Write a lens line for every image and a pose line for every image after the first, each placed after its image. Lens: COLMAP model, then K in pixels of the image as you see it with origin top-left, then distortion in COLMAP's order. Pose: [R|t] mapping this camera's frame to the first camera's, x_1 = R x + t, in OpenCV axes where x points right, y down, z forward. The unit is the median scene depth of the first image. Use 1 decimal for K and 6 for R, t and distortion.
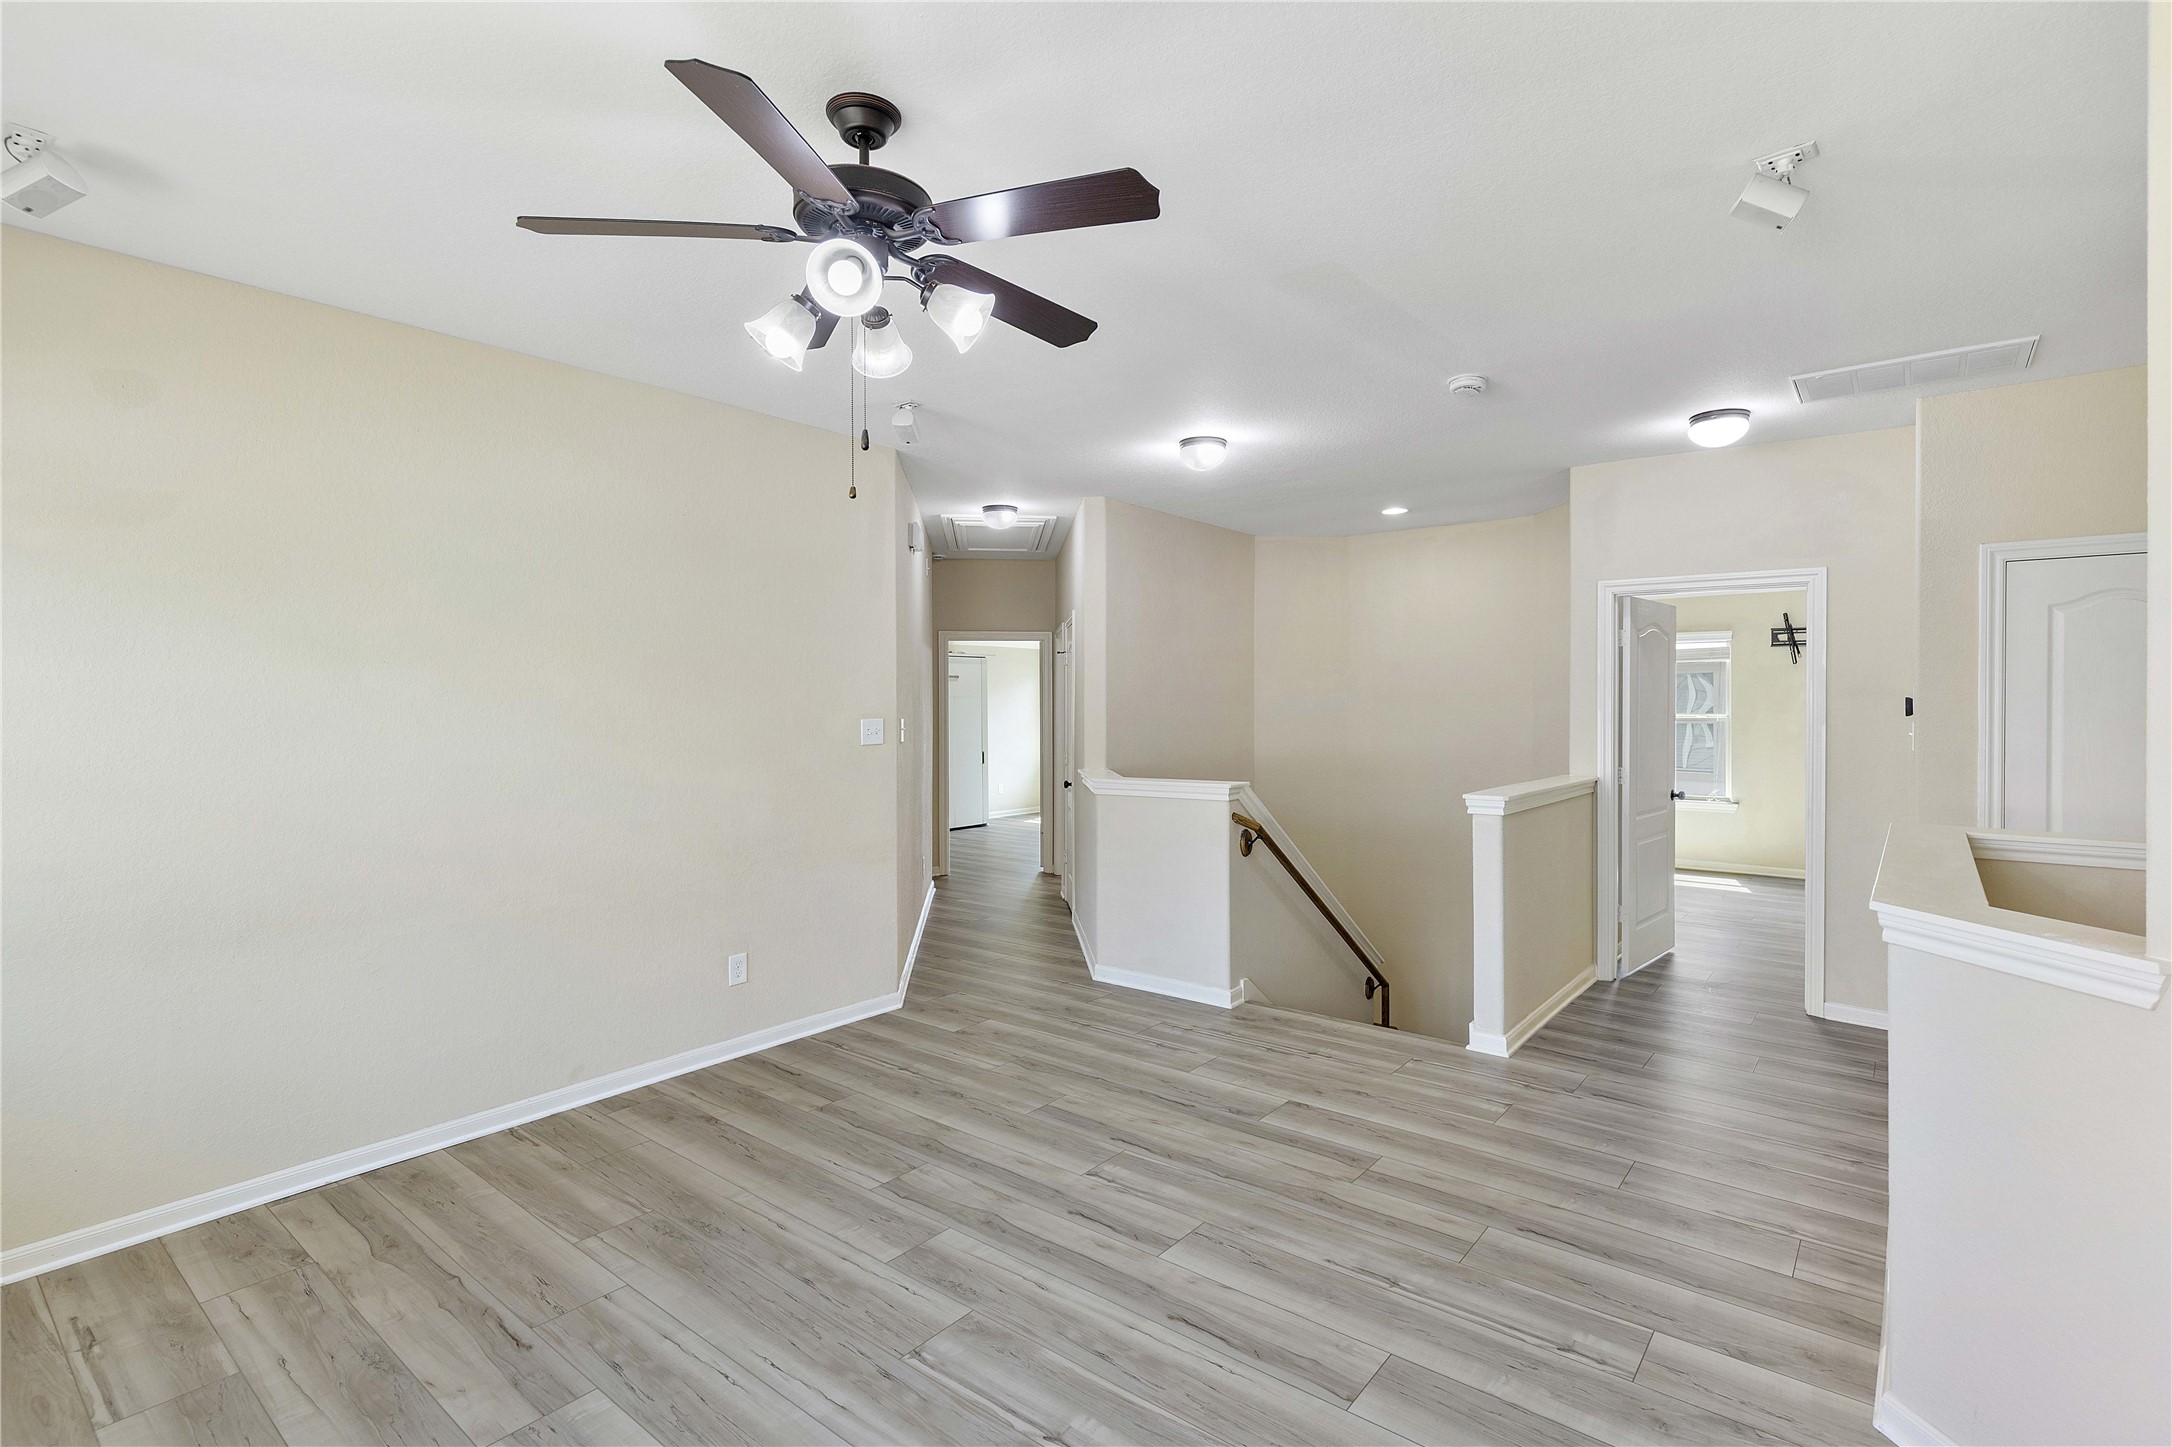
lens RADIAL K [[994.8, 0, 1118.6], [0, 994.8, 721.0], [0, 0, 1]] dist [0.003842, -0.000298]
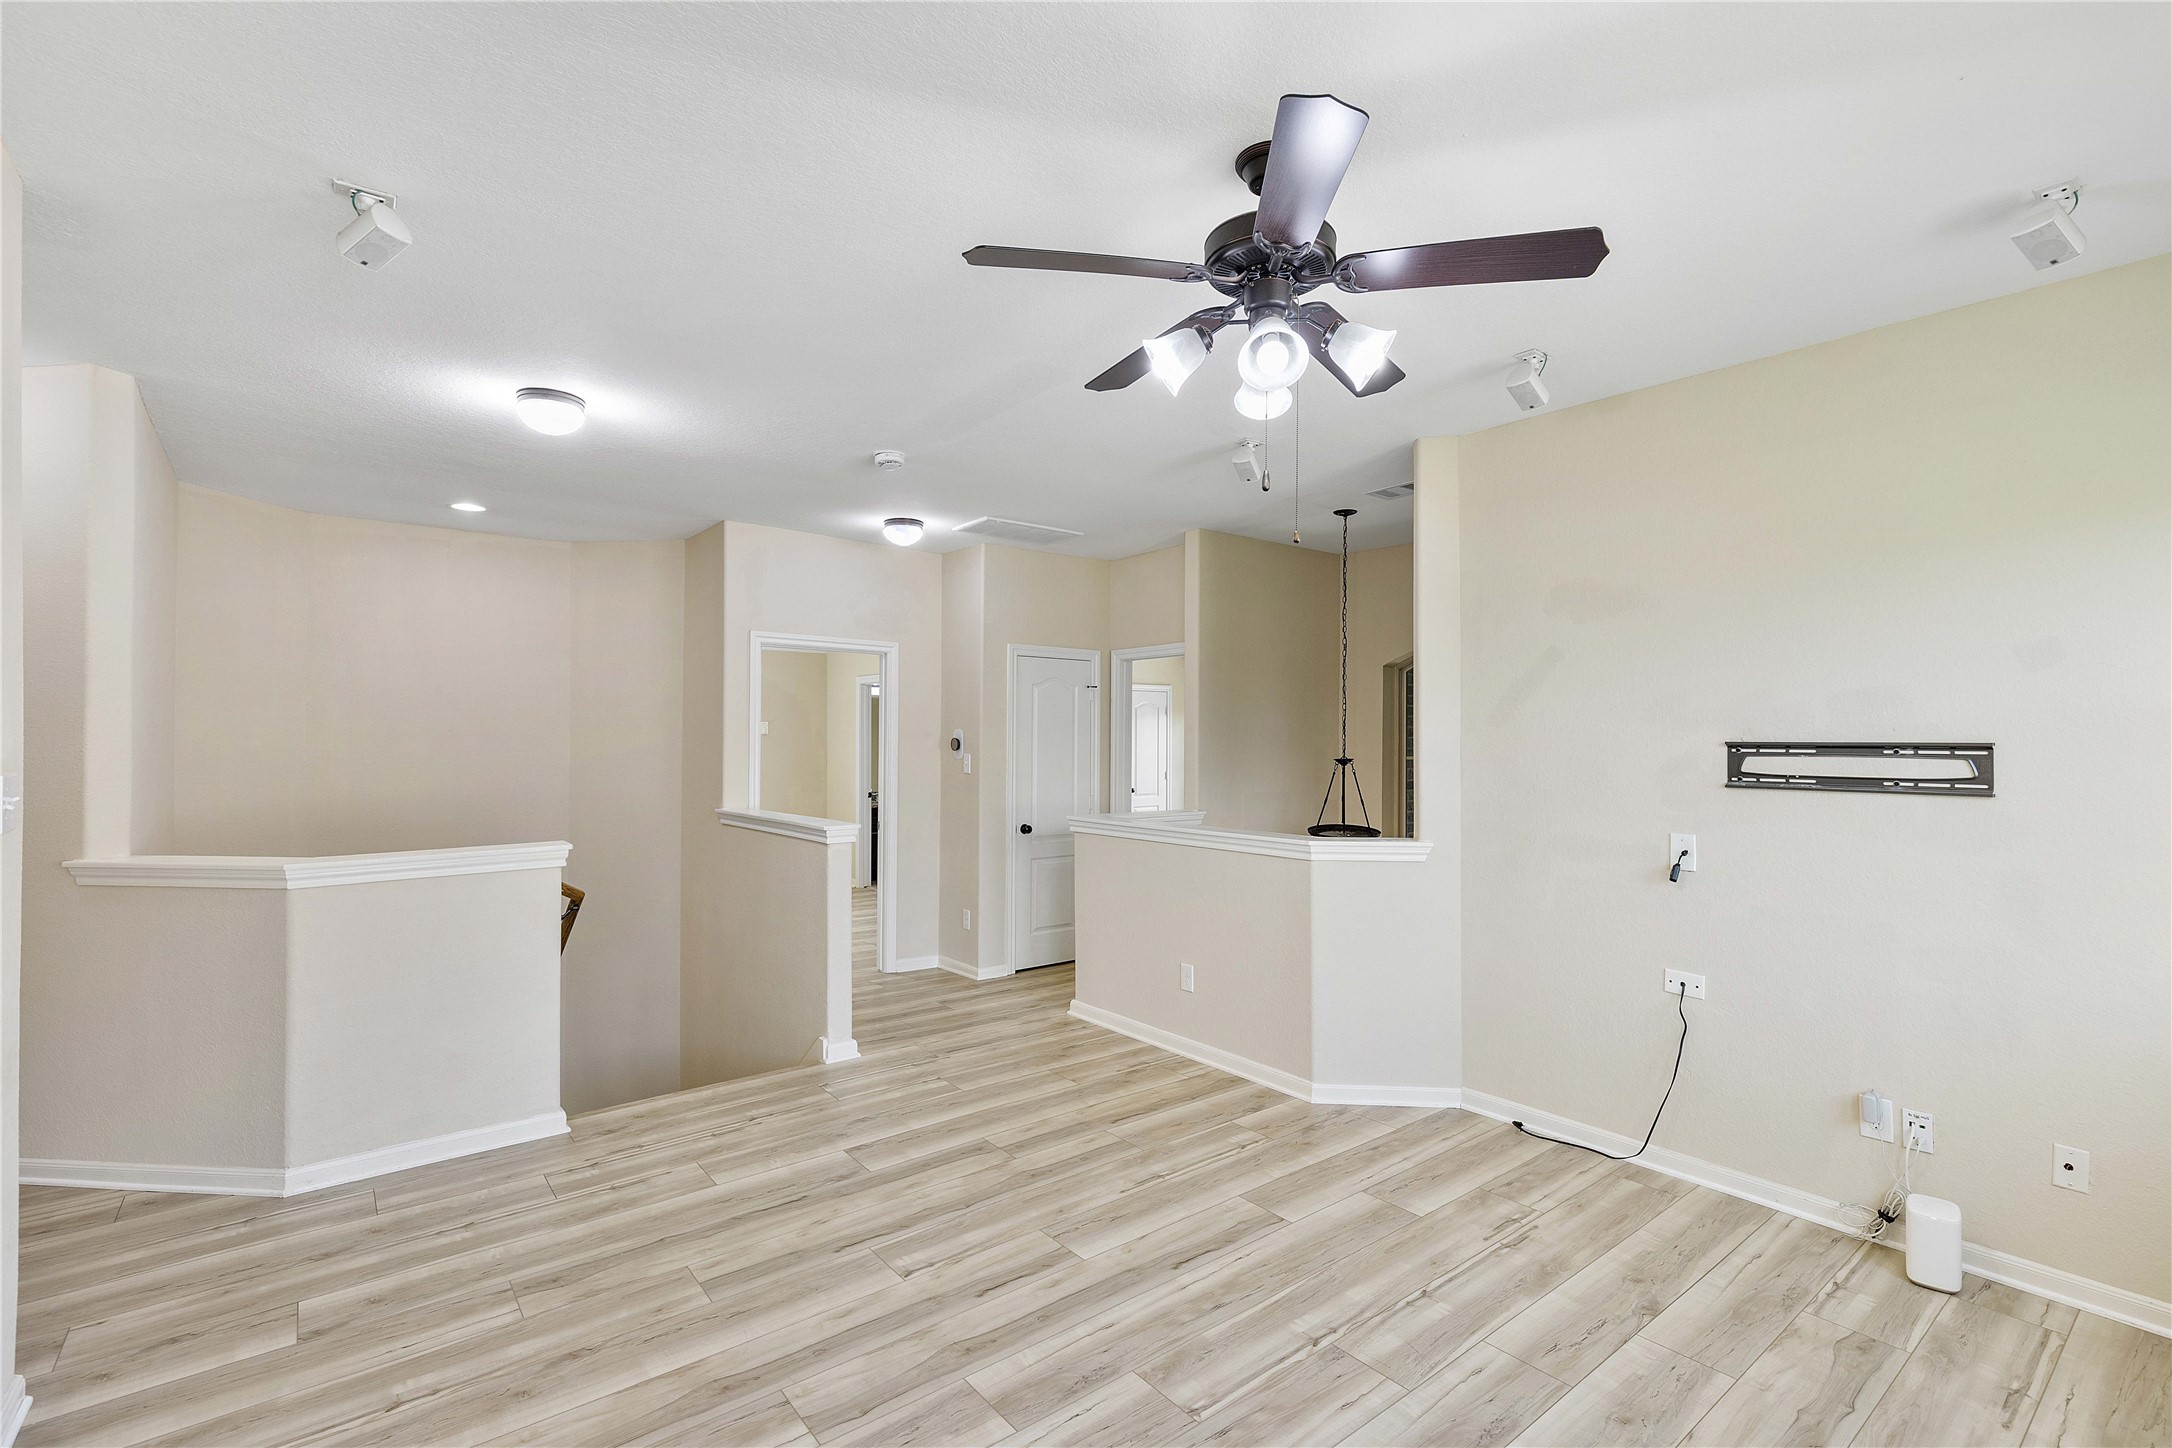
lens RADIAL K [[991.8, 0, 1094.1], [0, 991.8, 795.3], [0, 0, 1]] dist [0.004286, 0.000127]
pose [[0.232821, -0.052309, 0.971112, -0.760442], [0.017468, 0.998616, 0.049603, -0.012797], [-0.972363, 0.005414, 0.233413, 0.575876]]
